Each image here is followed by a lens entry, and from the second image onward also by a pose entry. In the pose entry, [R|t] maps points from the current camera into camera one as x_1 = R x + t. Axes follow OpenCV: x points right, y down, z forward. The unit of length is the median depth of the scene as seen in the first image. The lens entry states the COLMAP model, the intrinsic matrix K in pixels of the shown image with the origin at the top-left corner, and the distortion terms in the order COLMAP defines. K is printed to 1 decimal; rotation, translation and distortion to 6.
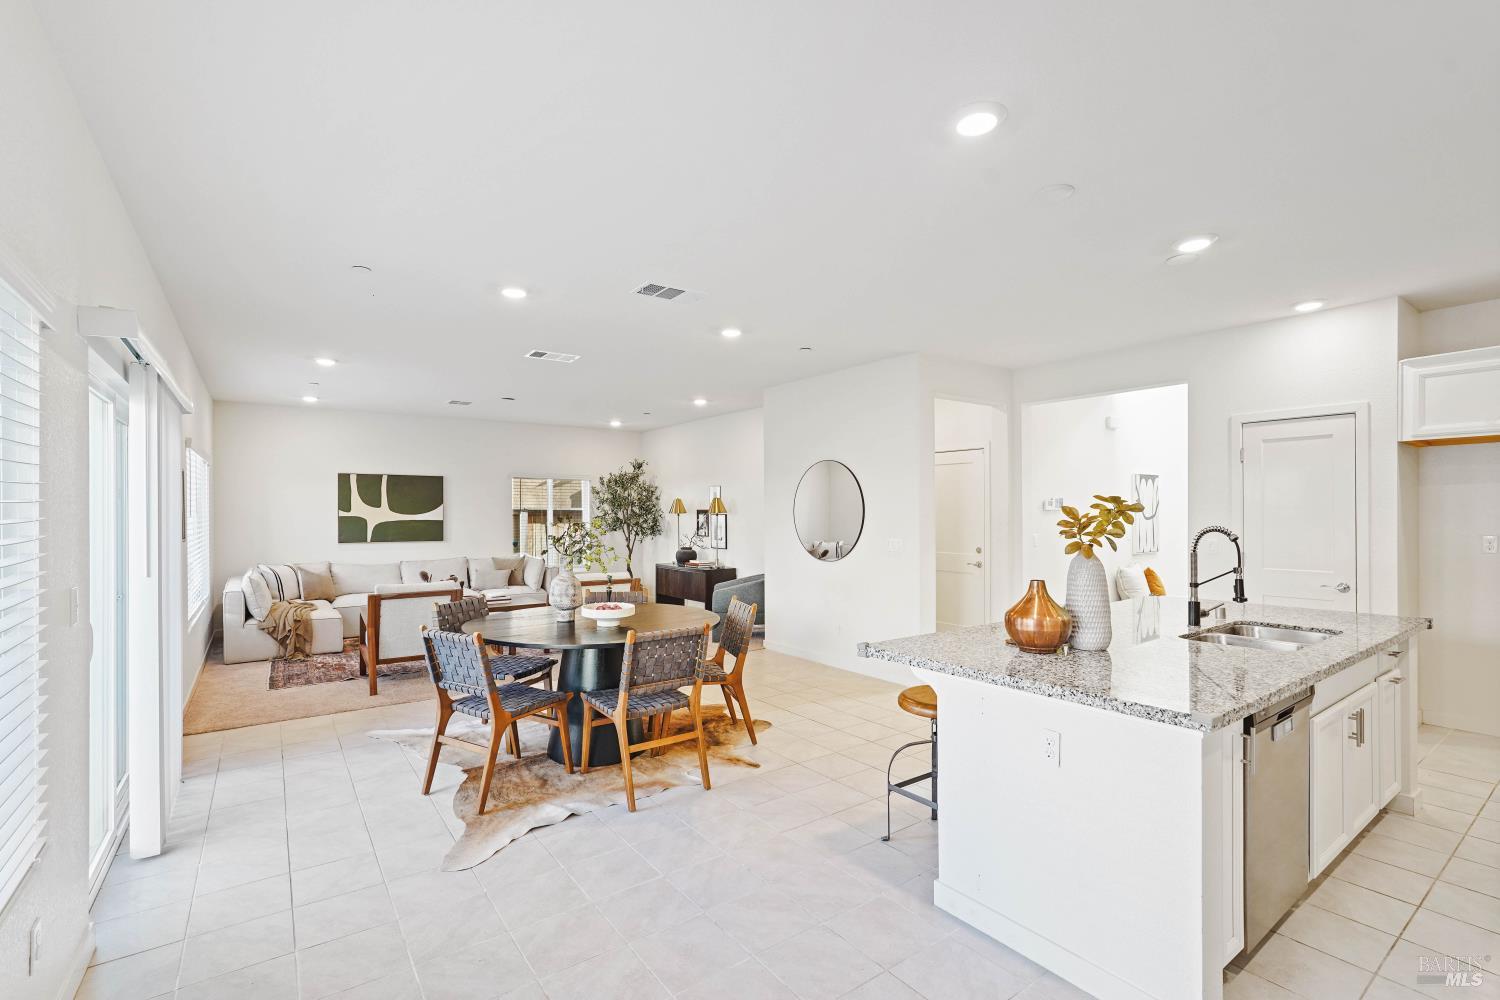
lens RADIAL K [[673.1, 0, 744.9], [0, 673.1, 513.3], [0, 0, 1]] dist [-0.019328, 0.010475]
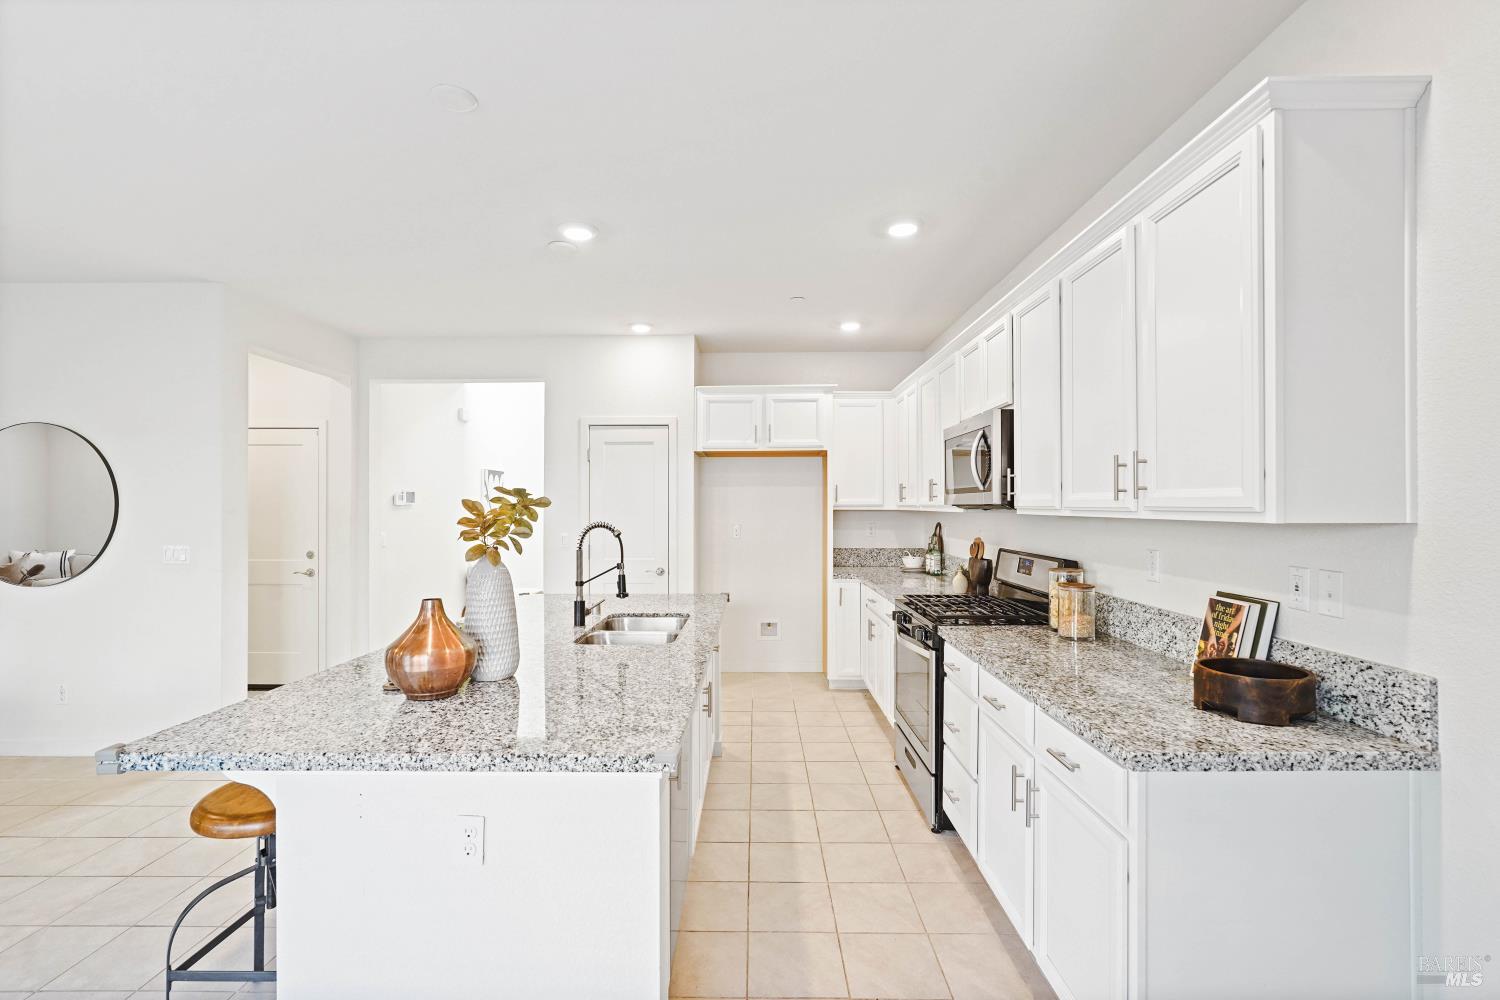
lens RADIAL K [[670.5, 0, 745.7], [0, 670.5, 500.1], [0, 0, 1]] dist [-0.018809, 0.009214]
pose [[0.596060, 0.011106, 0.802863, 0.024225], [-0.000536, 0.999910, -0.013433, 0.000225], [-0.802940, 0.007576, 0.596012, 0.135440]]
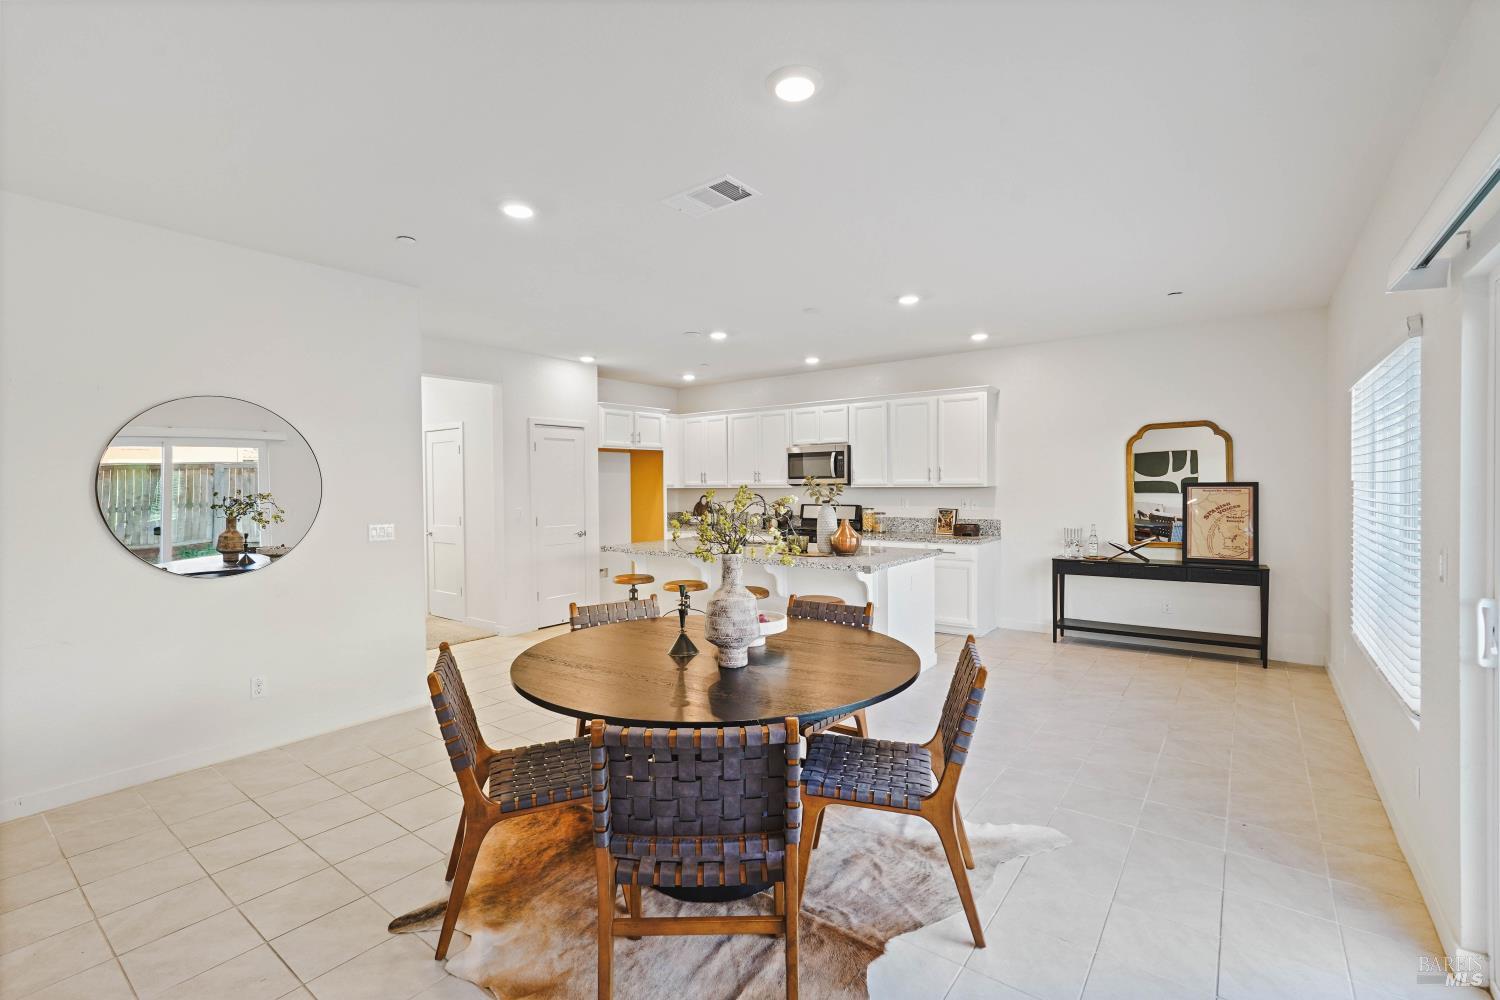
lens RADIAL K [[661.6, 0, 754.7], [0, 661.6, 495.3], [0, 0, 1]] dist [-0.001666, 0.000213]
pose [[-0.300819, -0.006717, 0.953658, -0.625464], [0.012737, 0.999858, 0.011060, 0.003101], [-0.953596, 0.015473, -0.300691, 0.870370]]
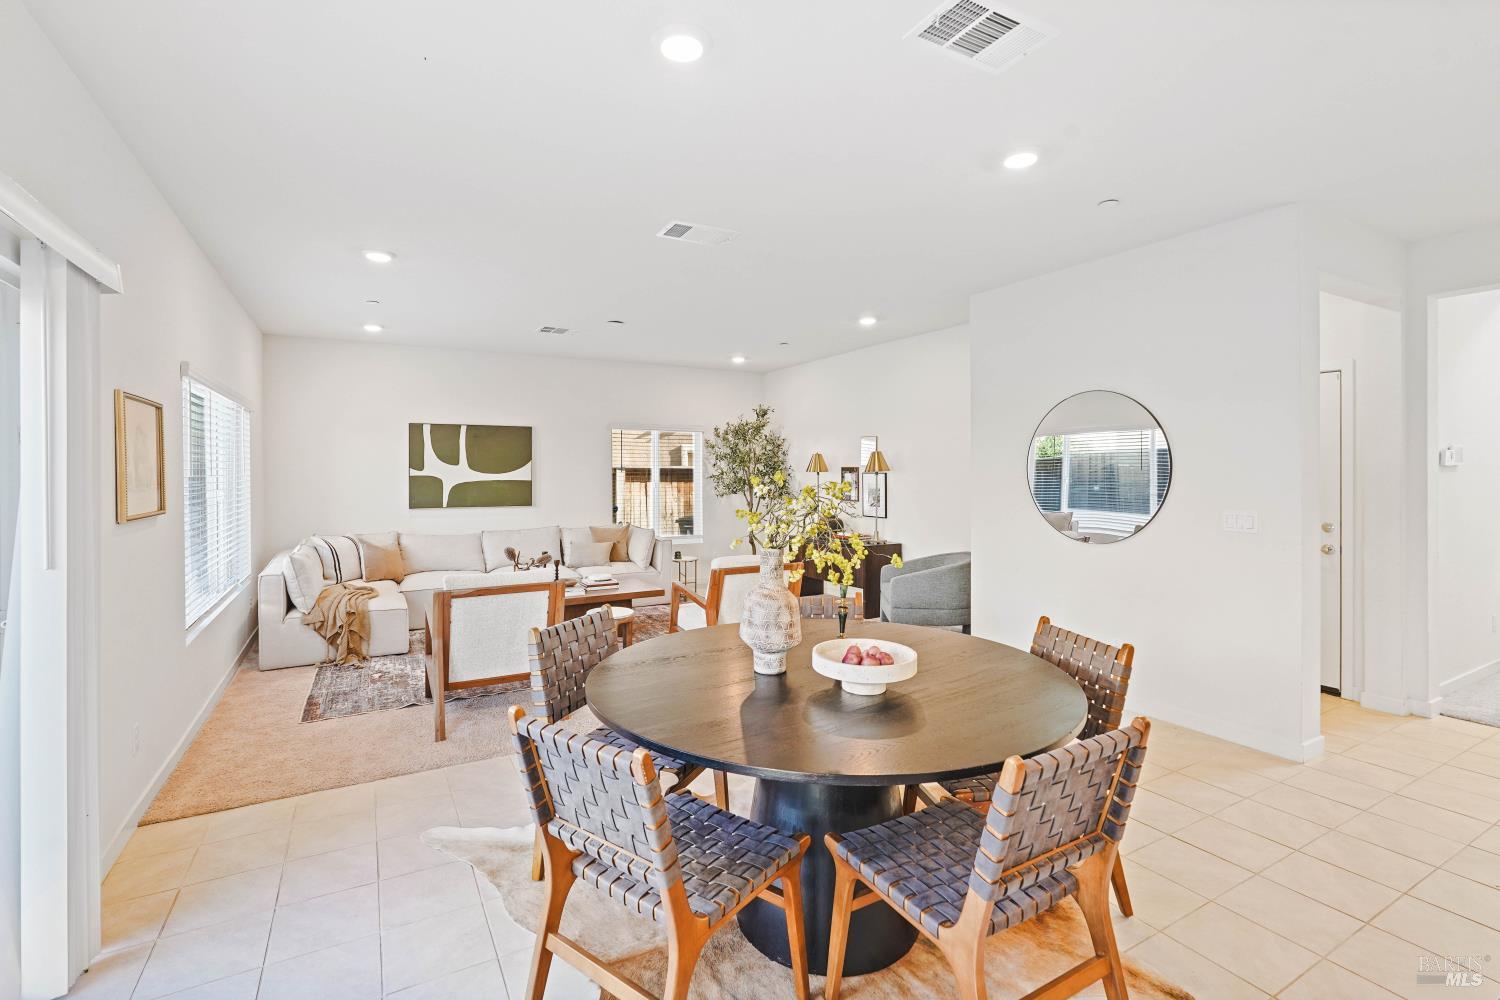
lens RADIAL K [[680.6, 0, 740.4], [0, 680.6, 471.9], [0, 0, 1]] dist [-0.012131, 0.000069]
pose [[0.993353, -0.000801, -0.115103, -0.171801], [0.000628, 0.999999, -0.001539, 0.002121], [0.115104, 0.001457, 0.993352, 0.347416]]
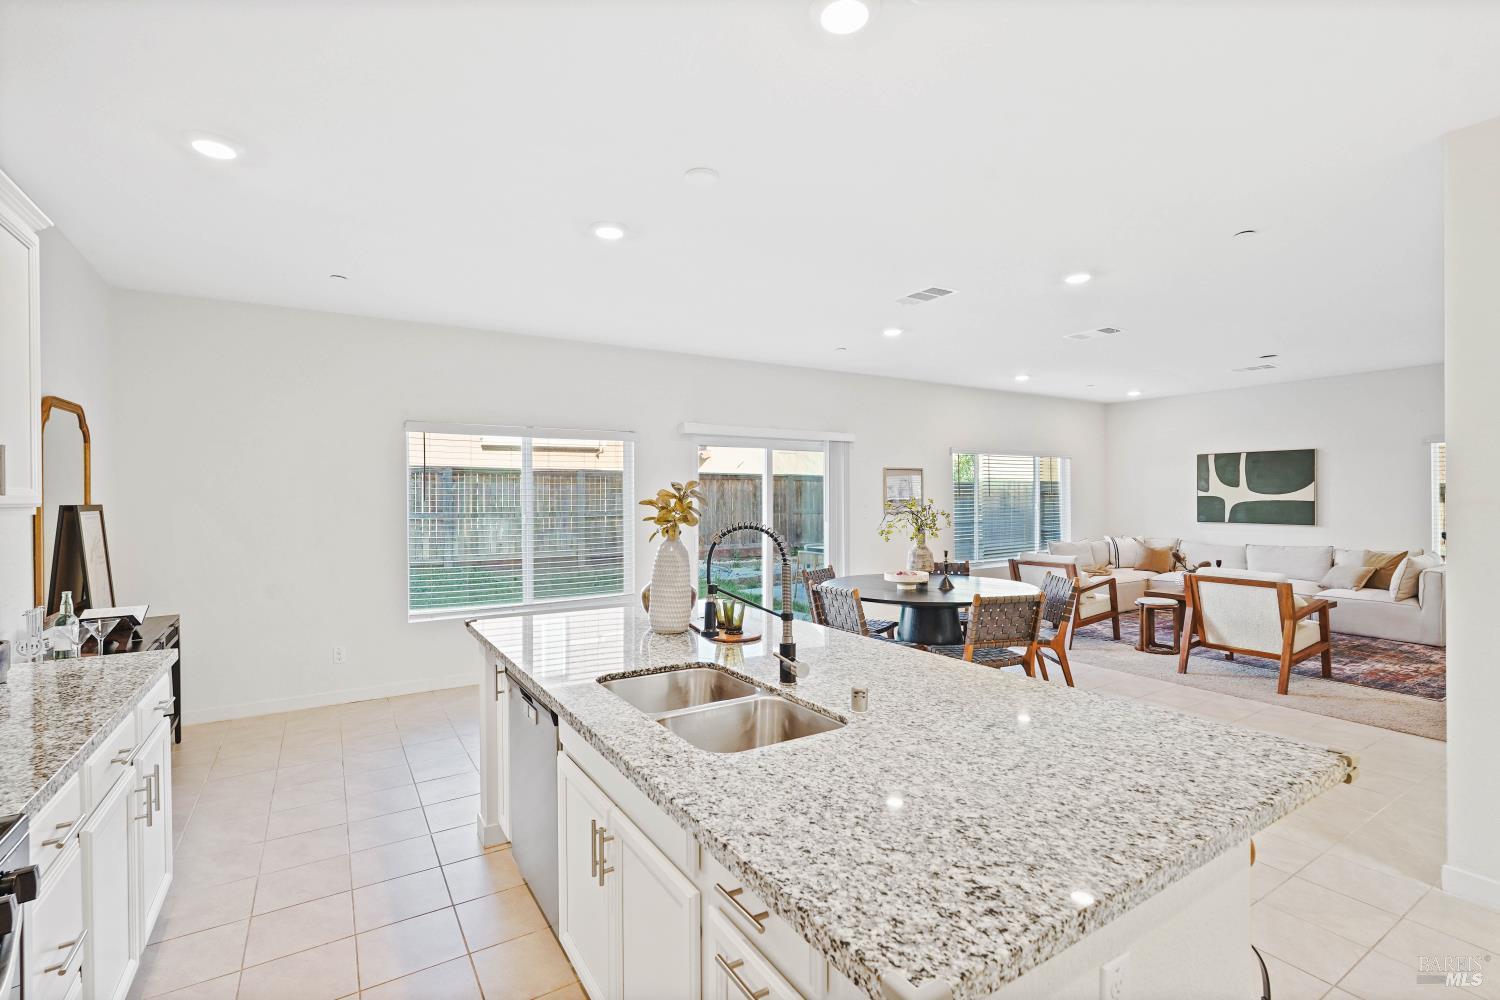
lens RADIAL K [[675.0, 0, 750.0], [0, 675.0, 500.0], [0, 0, 1]] dist [0.000111, 0.000077]
pose [[-0.059656, 0.009391, -0.998175, 0.745070], [0.004872, 0.999947, 0.009117, -0.003534], [0.998207, -0.004320, -0.059699, 0.573255]]
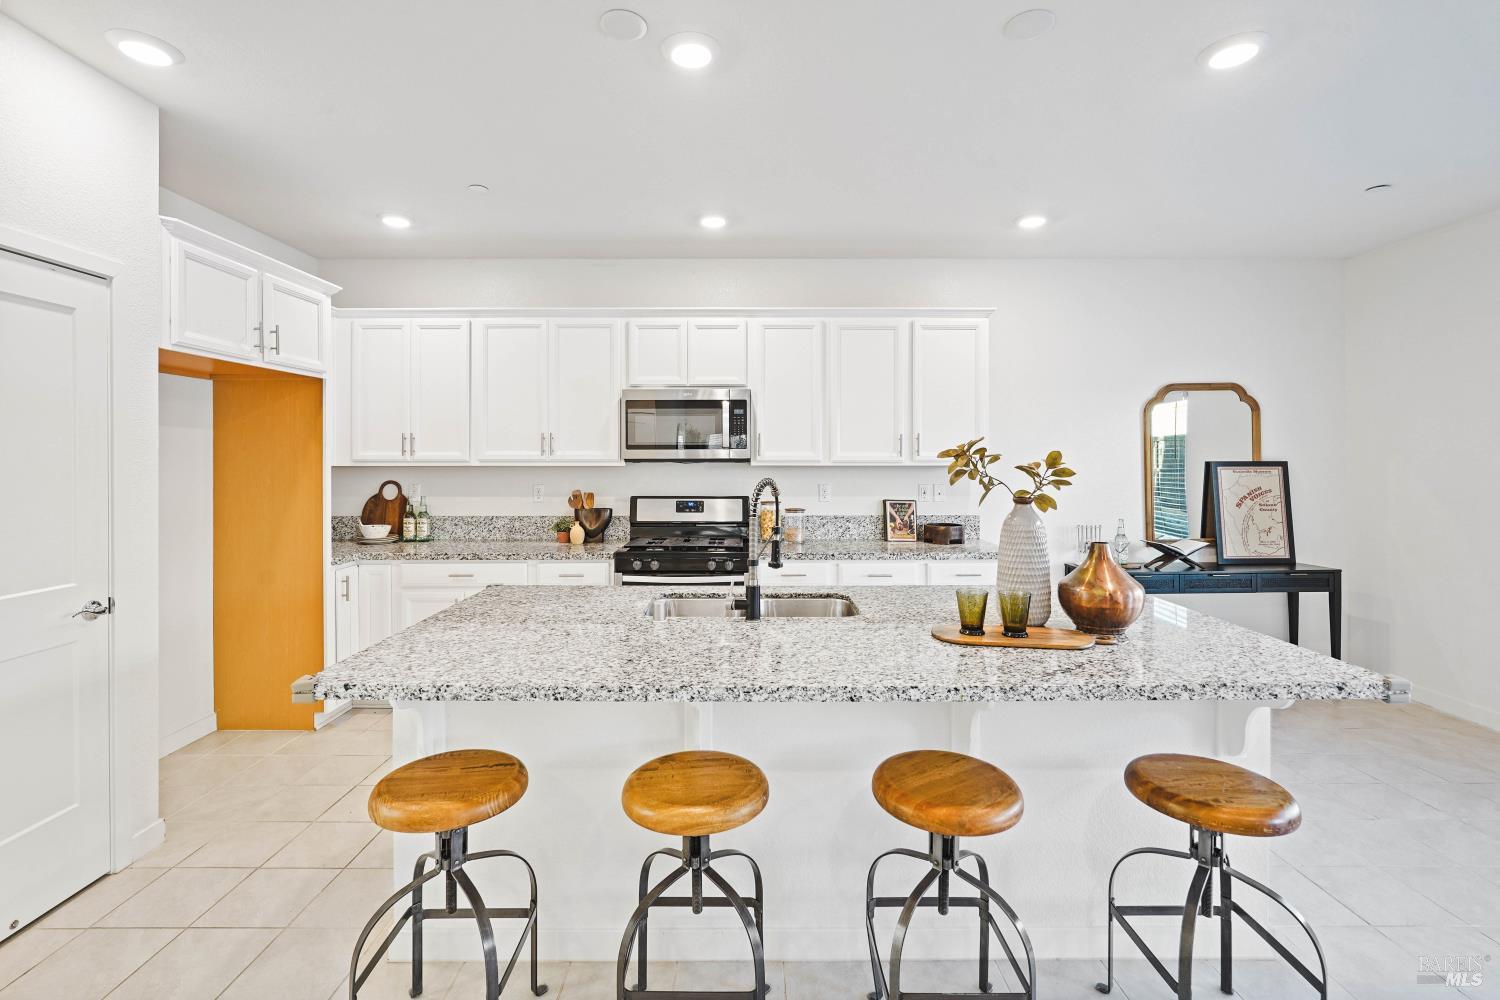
lens RADIAL K [[671.6, 0, 747.5], [0, 671.6, 459.8], [0, 0, 1]] dist [-0.007427, 0.000731]
pose [[-0.811019, 0.008885, 0.584953, 0.147062], [0.007453, 0.999960, -0.004856, 0.001141], [-0.584973, 0.000422, -0.811053, 0.905610]]
